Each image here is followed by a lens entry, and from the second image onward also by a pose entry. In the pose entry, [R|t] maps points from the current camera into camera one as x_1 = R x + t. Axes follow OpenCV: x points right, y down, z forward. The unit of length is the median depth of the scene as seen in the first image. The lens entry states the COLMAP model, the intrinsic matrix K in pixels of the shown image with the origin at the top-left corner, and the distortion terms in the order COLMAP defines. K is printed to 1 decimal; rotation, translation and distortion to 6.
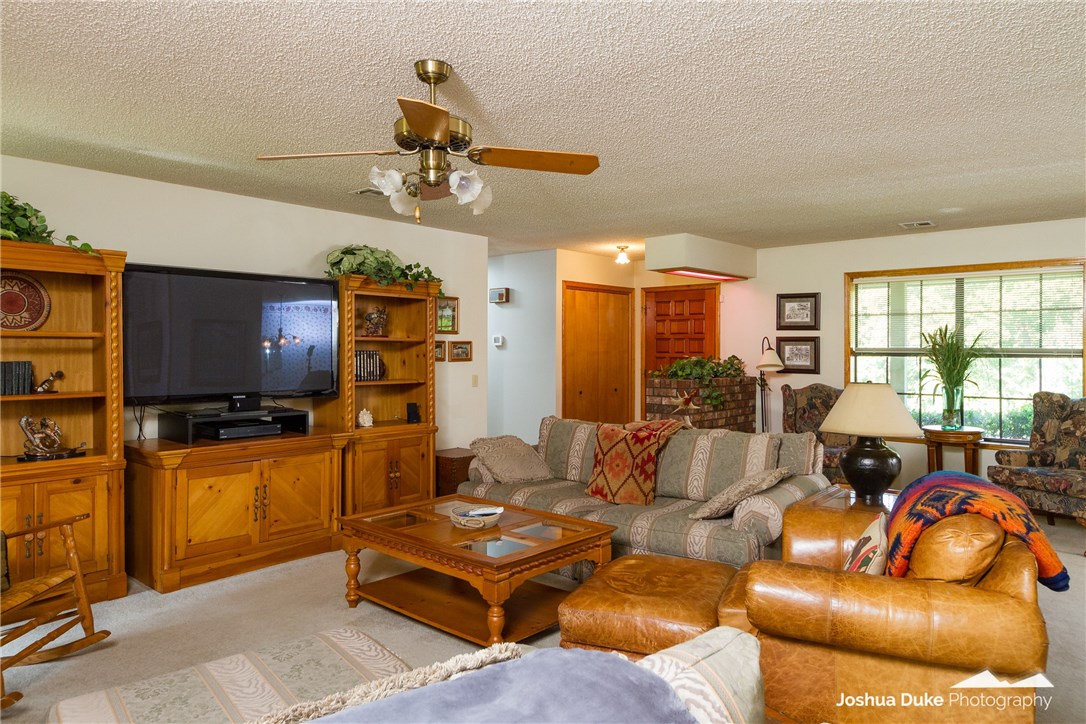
lens RADIAL K [[697.3, 0, 543.4], [0, 697.3, 346.7], [0, 0, 1]] dist [-0.002777, 0.004616]
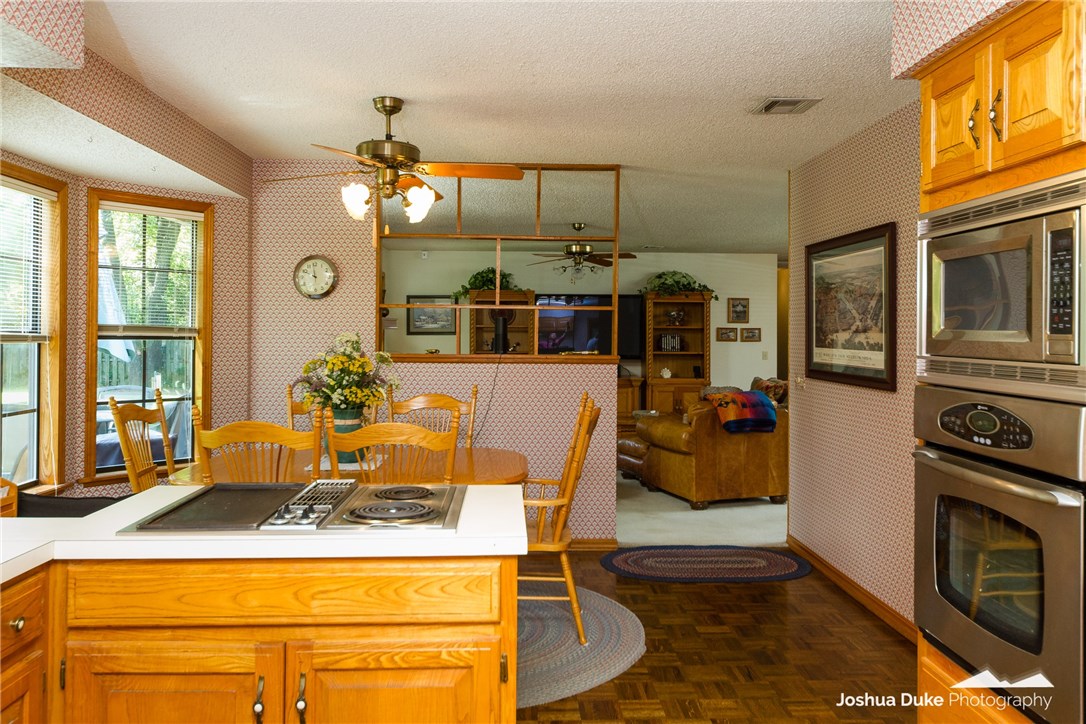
lens RADIAL K [[799.0, 0, 535.9], [0, 799.0, 323.6], [0, 0, 1]] dist [-0.007218, 0.001848]
pose [[0.684309, -0.004844, -0.729176, 1.129113], [-0.000031, 0.999978, -0.006672, -0.007782], [0.729192, 0.004588, 0.684294, -0.681579]]
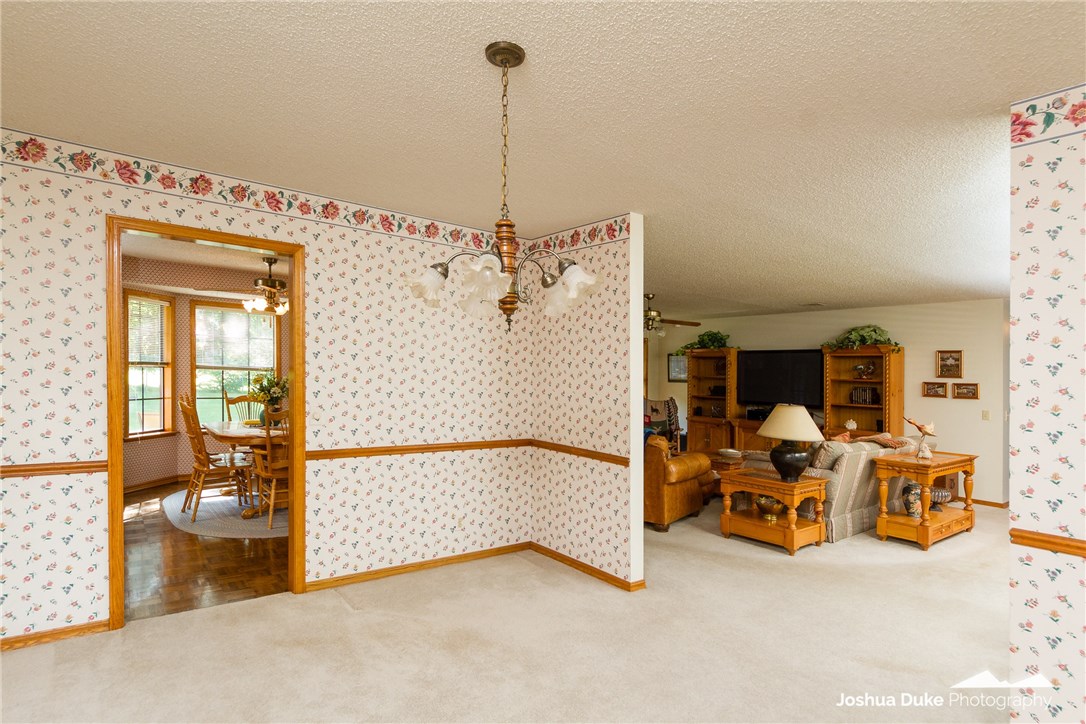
lens RADIAL K [[557.4, 0, 538.4], [0, 557.4, 347.1], [0, 0, 1]] dist [0.001623, -0.001493]
pose [[-0.205528, -0.057932, -0.976935, 1.529303], [-0.027816, 0.998189, -0.053340, 0.003731], [0.978256, 0.016212, -0.206767, 0.604314]]
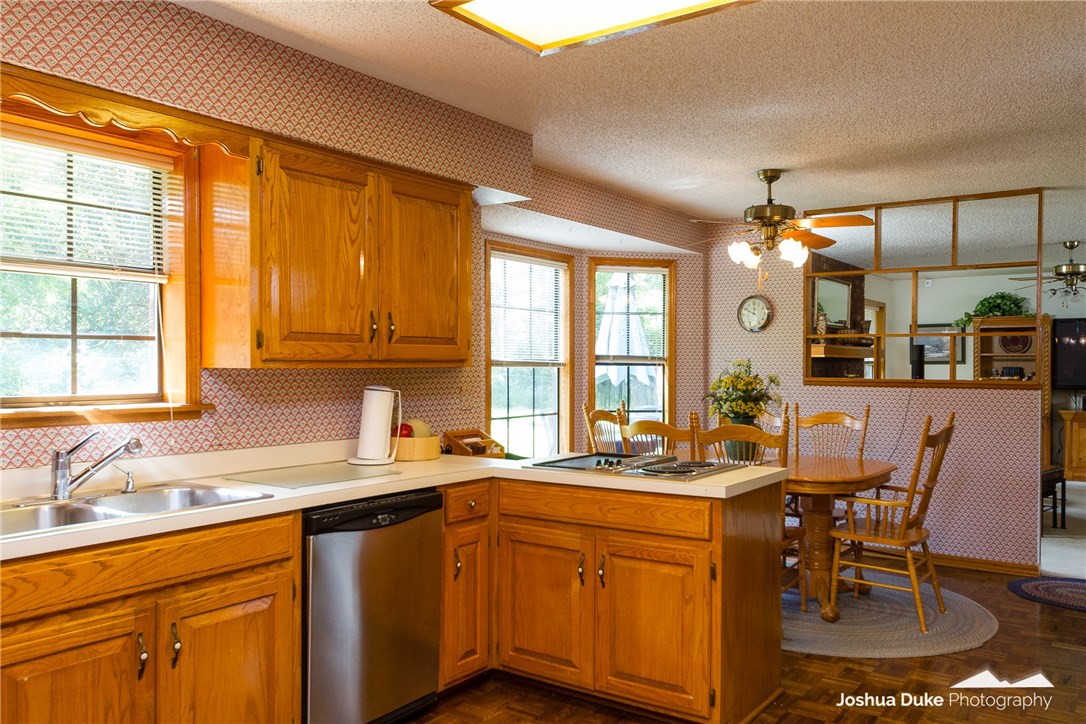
lens RADIAL K [[829.6, 0, 583.3], [0, 829.6, 370.5], [0, 0, 1]] dist [-0.004162, 0.002378]
pose [[0.115632, 0.008317, -0.993257, 1.469762], [0.005927, 0.999941, 0.009063, 0.000854], [0.993274, -0.006935, 0.115576, -0.586973]]
